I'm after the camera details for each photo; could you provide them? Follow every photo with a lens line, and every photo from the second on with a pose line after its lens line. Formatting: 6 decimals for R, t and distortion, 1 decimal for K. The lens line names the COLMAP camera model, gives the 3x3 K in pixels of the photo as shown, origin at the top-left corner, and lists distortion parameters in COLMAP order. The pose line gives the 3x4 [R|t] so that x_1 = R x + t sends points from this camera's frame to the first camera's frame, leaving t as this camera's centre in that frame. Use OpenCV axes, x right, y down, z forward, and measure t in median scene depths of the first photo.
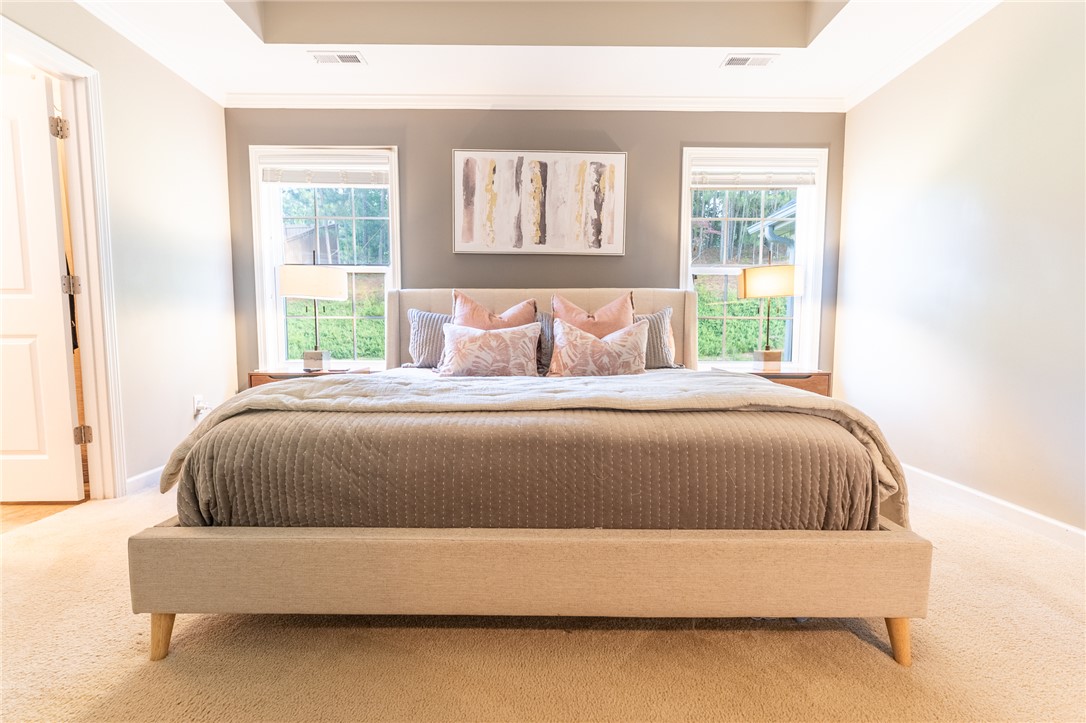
lens RADIAL K [[484.5, 0, 544.9], [0, 484.5, 363.8], [0, 0, 1]] dist [0.001124, -0.001466]
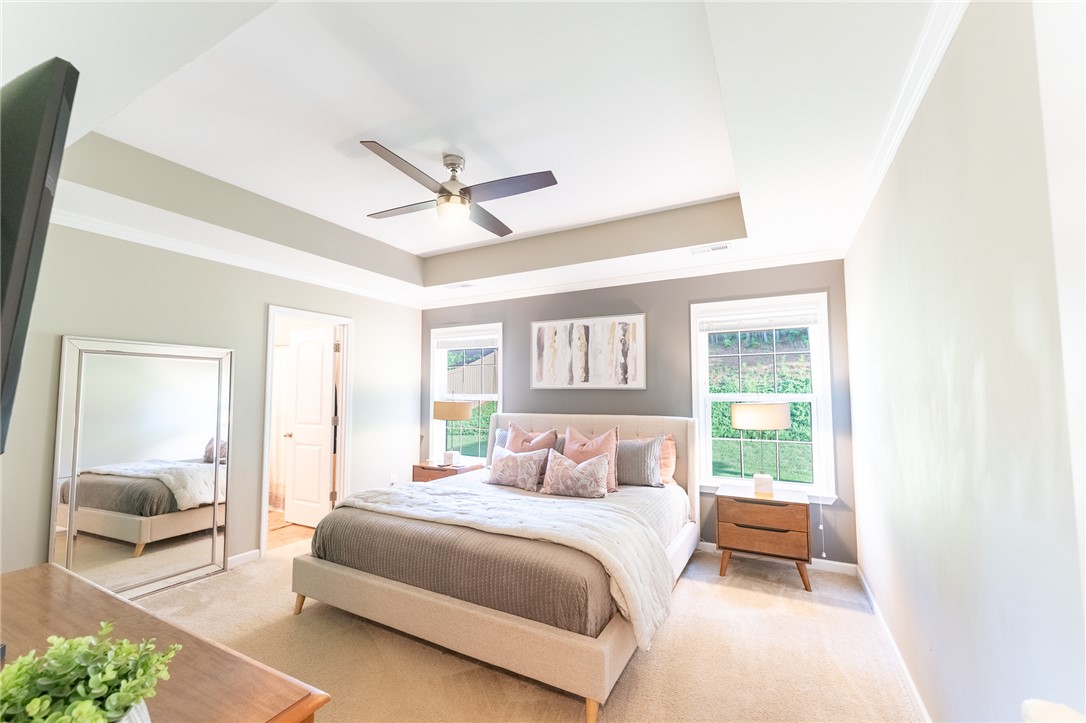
lens RADIAL K [[437.7, 0, 545.2], [0, 437.7, 363.0], [0, 0, 1]] dist [0.001895, -0.000934]
pose [[0.879493, -0.036877, -0.474481, 0.495428], [-0.029423, 0.990873, -0.131548, -0.133509], [0.475002, 0.129656, 0.870381, -0.163109]]
